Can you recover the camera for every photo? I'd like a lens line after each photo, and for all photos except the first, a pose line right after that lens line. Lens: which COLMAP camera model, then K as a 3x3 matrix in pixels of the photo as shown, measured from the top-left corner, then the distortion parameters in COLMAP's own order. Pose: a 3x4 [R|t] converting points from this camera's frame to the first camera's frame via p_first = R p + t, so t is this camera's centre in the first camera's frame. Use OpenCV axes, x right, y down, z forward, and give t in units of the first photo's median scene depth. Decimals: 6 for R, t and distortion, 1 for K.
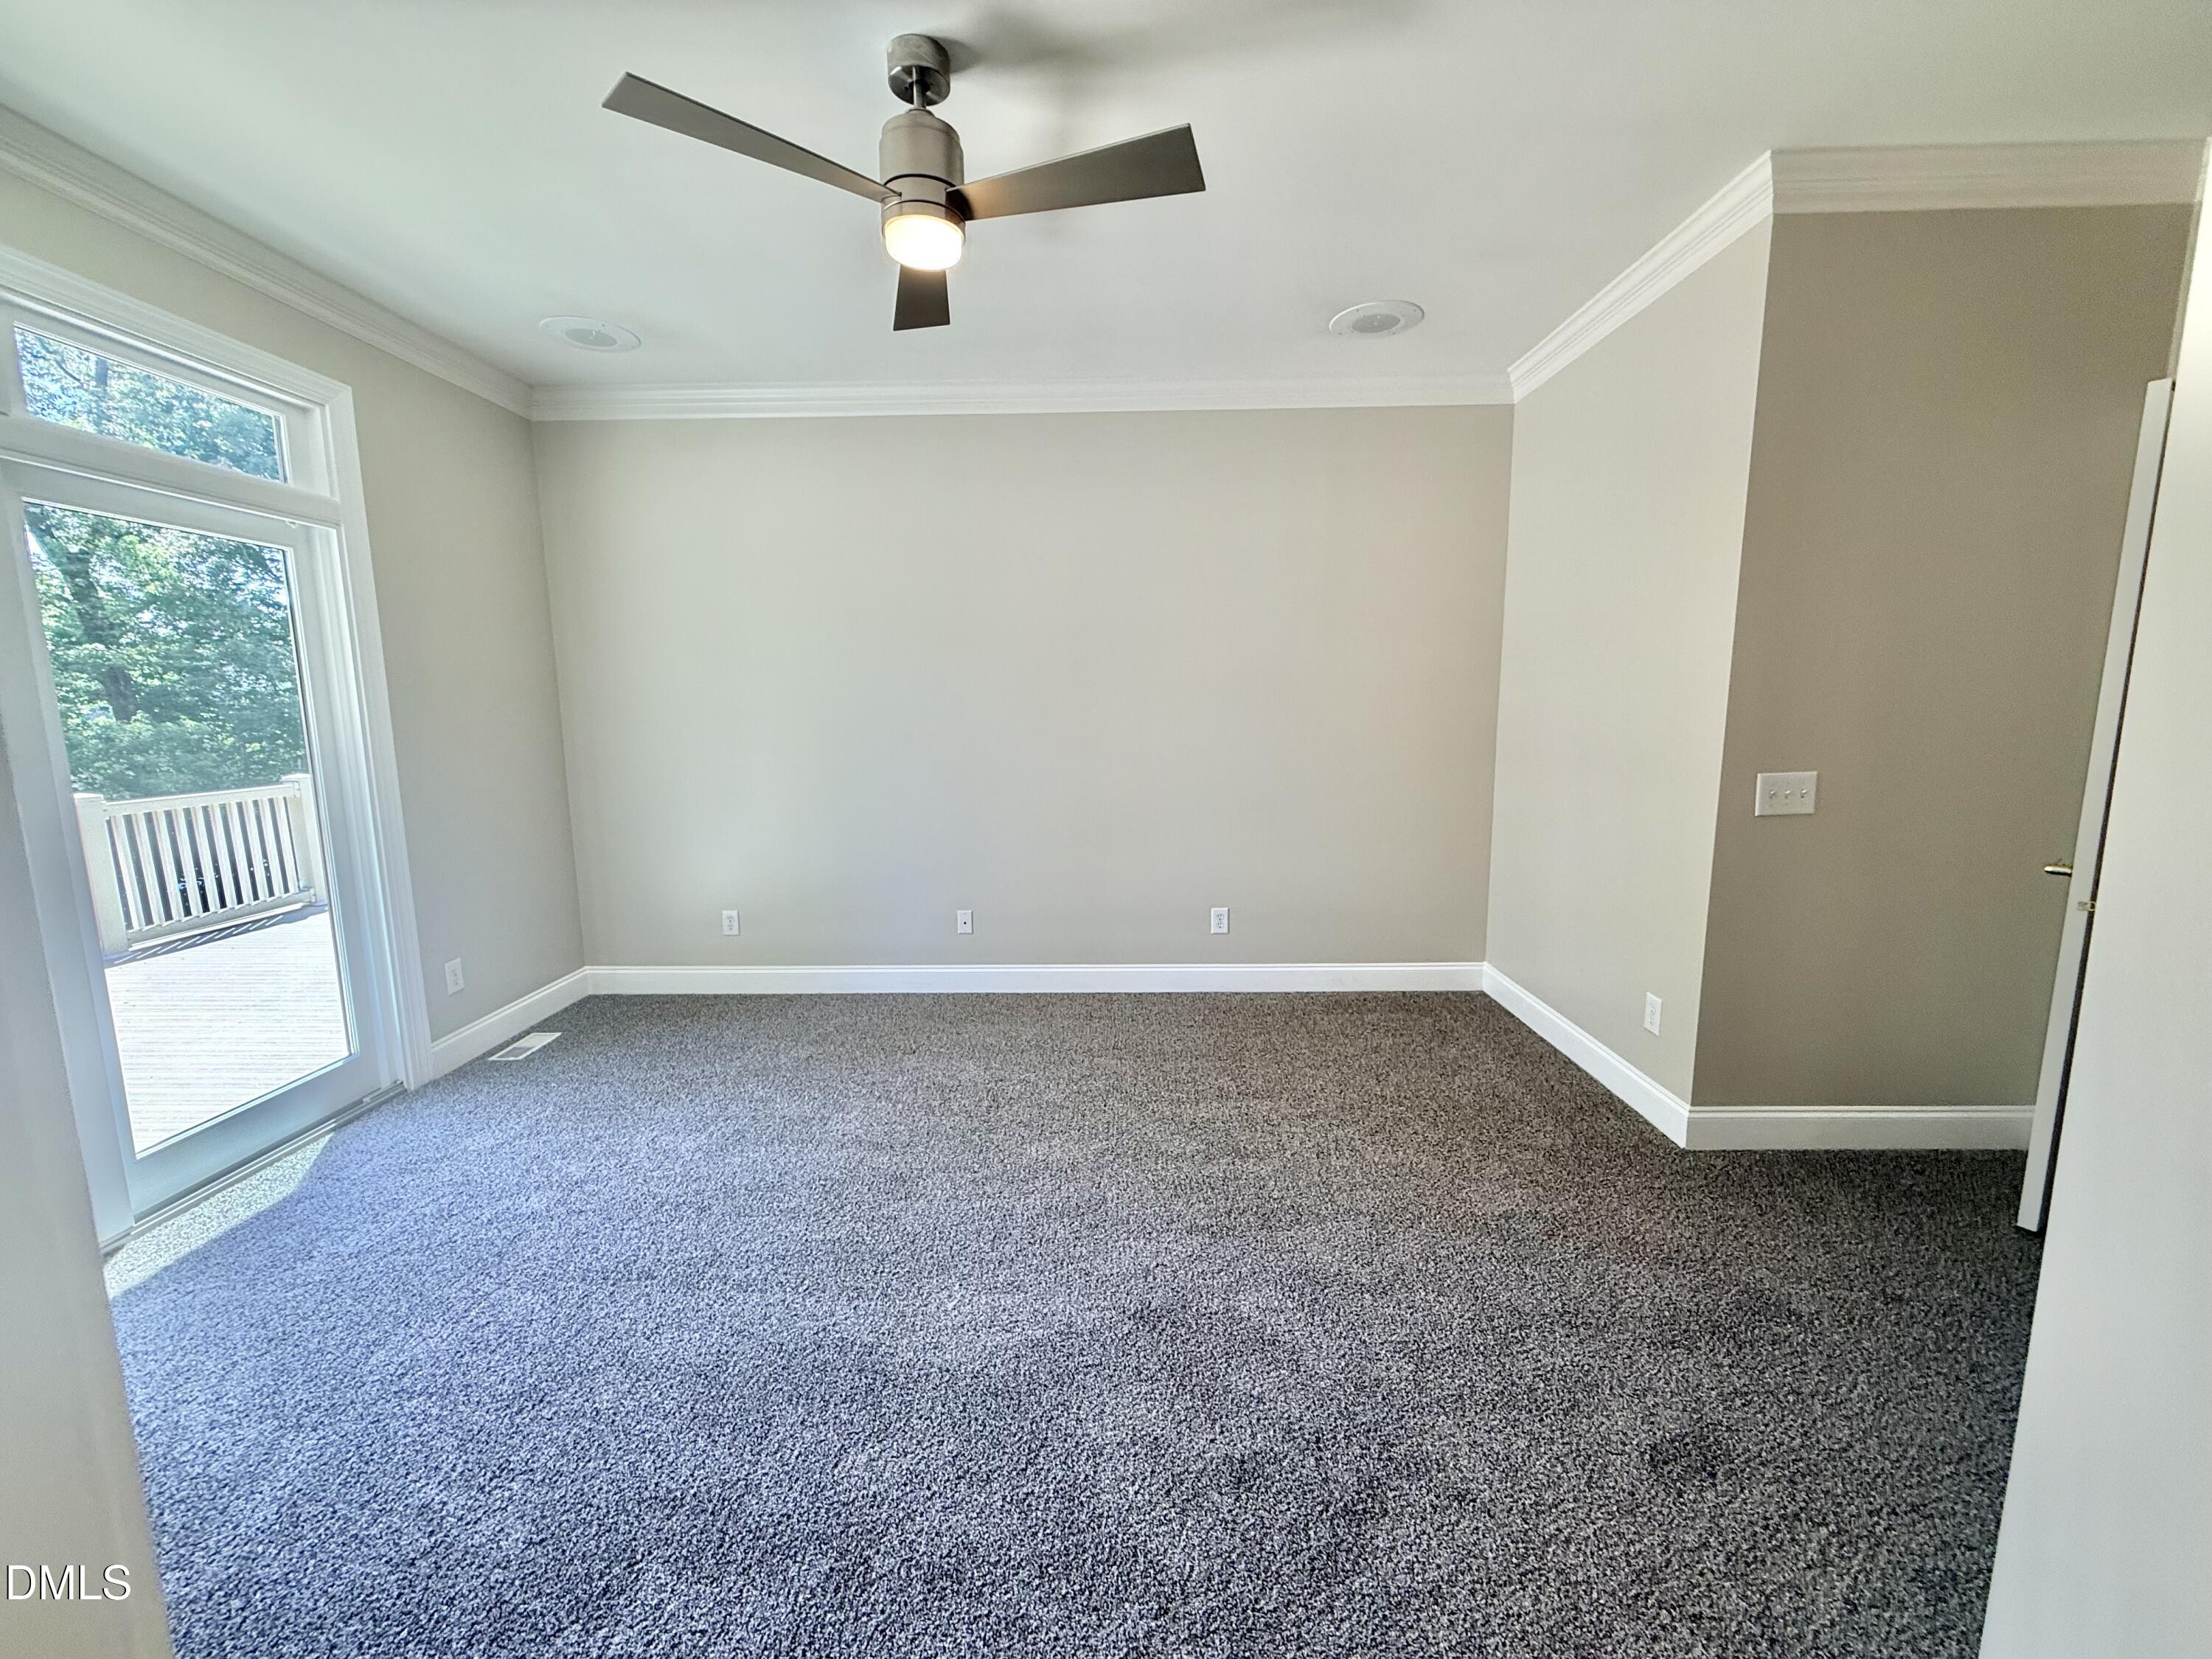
lens RADIAL K [[878.8, 0, 1106.0], [0, 878.8, 829.5], [0, 0, 1]] dist [0.006517, -0.000220]
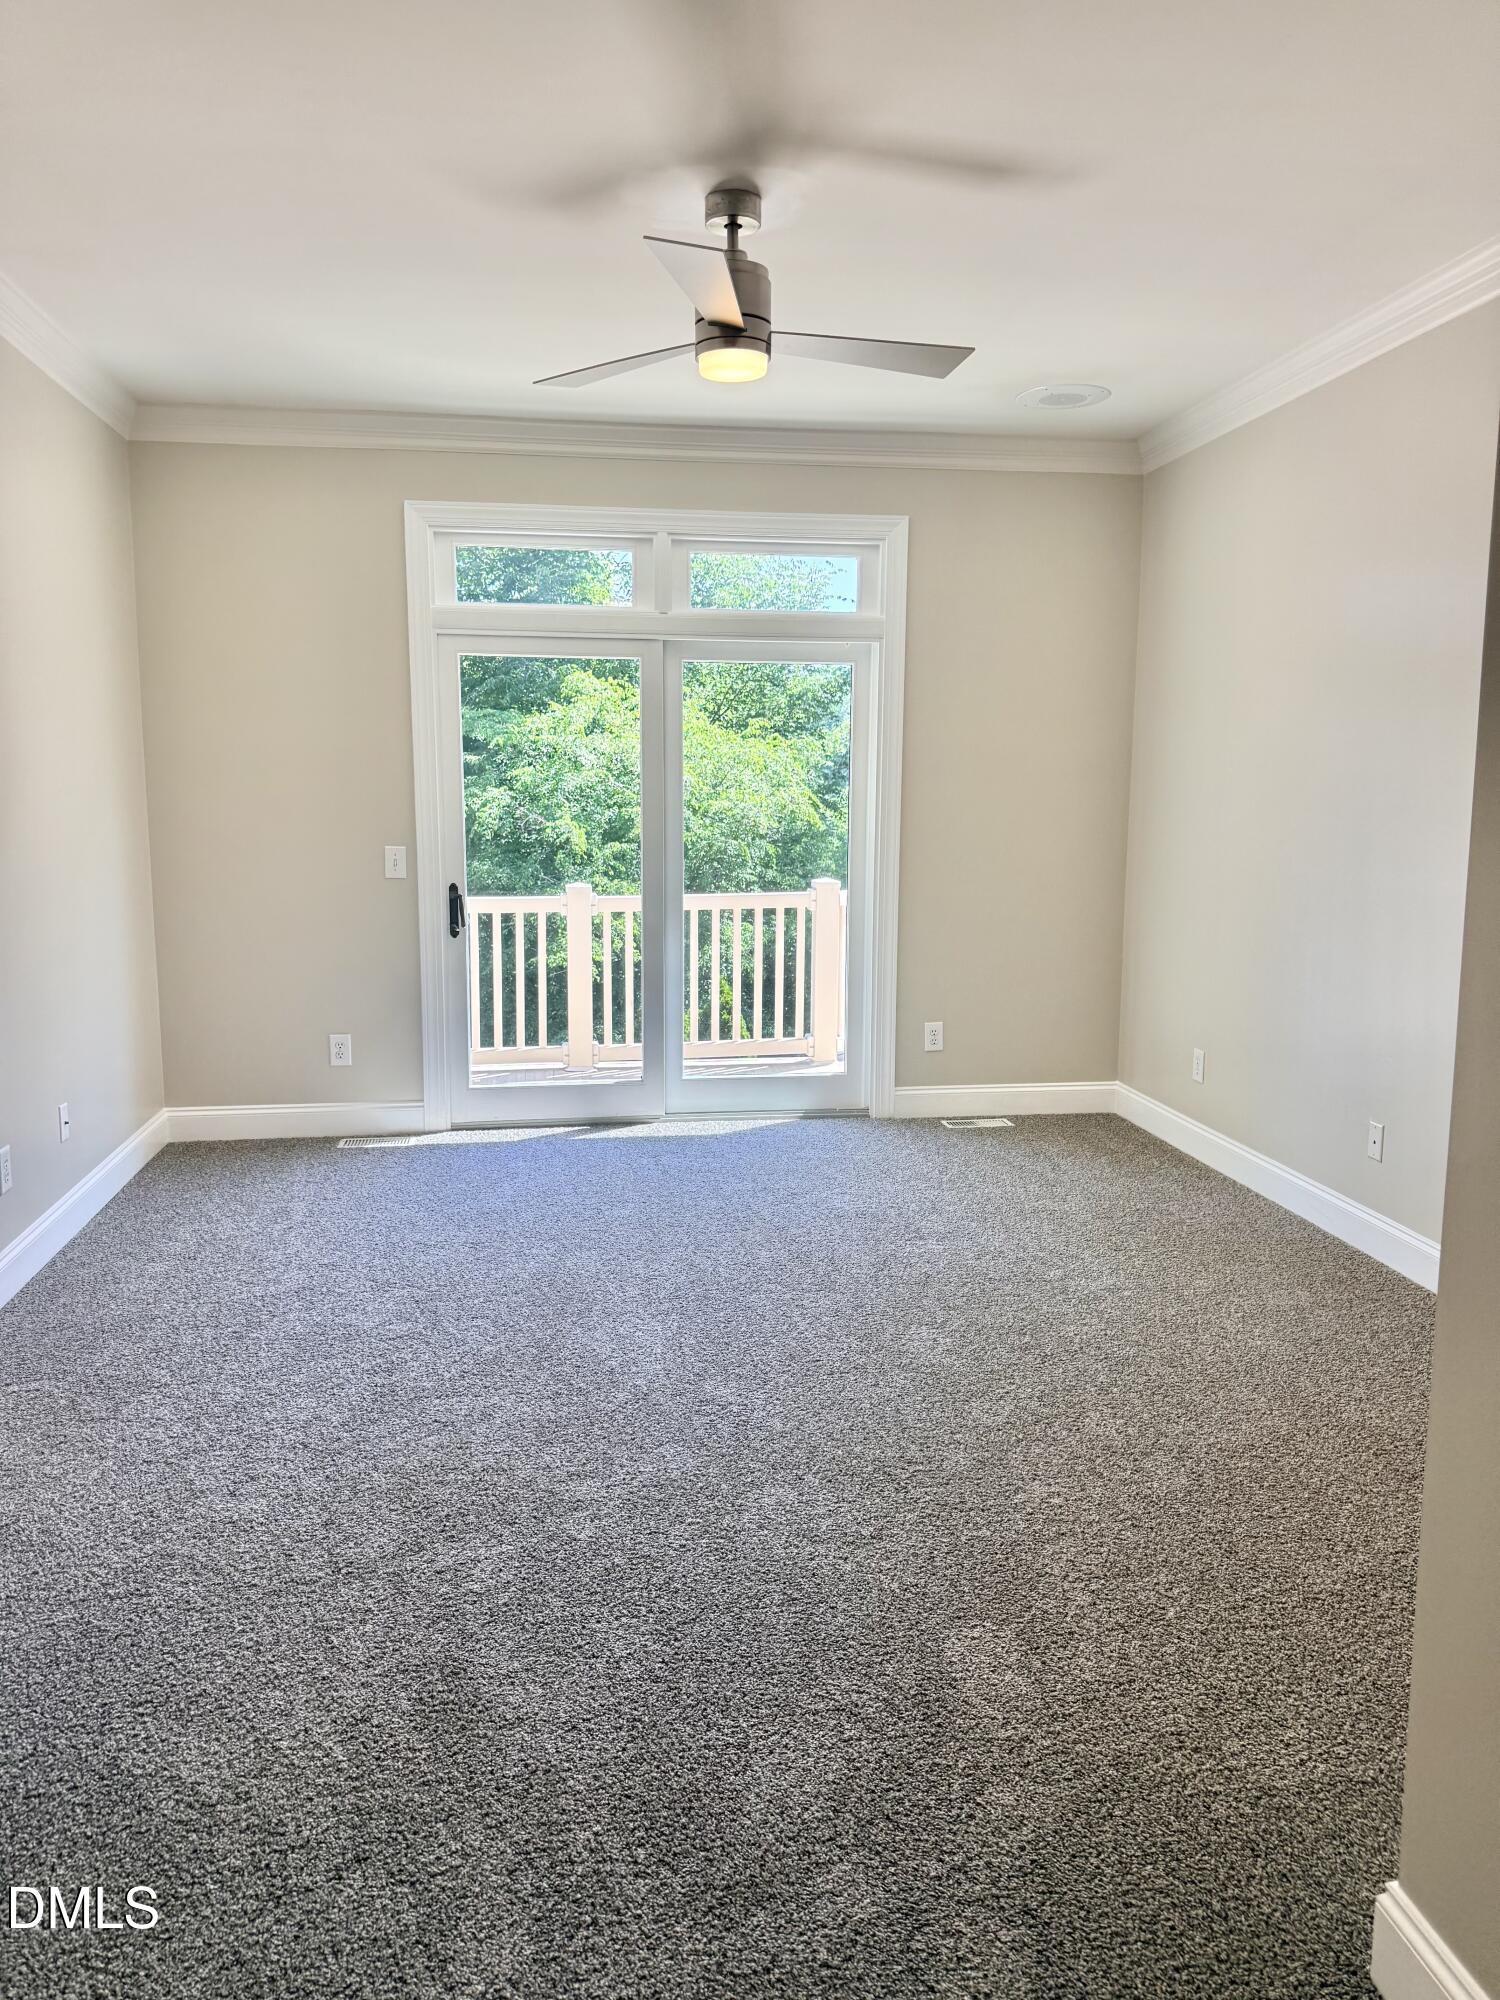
lens RADIAL K [[1409.0, 0, 750.0], [0, 1409.0, 1000.0], [0, 0, 1]] dist [0.076989, 0.000267]
pose [[0.162552, 0.153307, -0.974717, 0.939774], [-0.146707, 0.980631, 0.129771, -0.072602], [0.975733, 0.121903, 0.181895, 0.466301]]
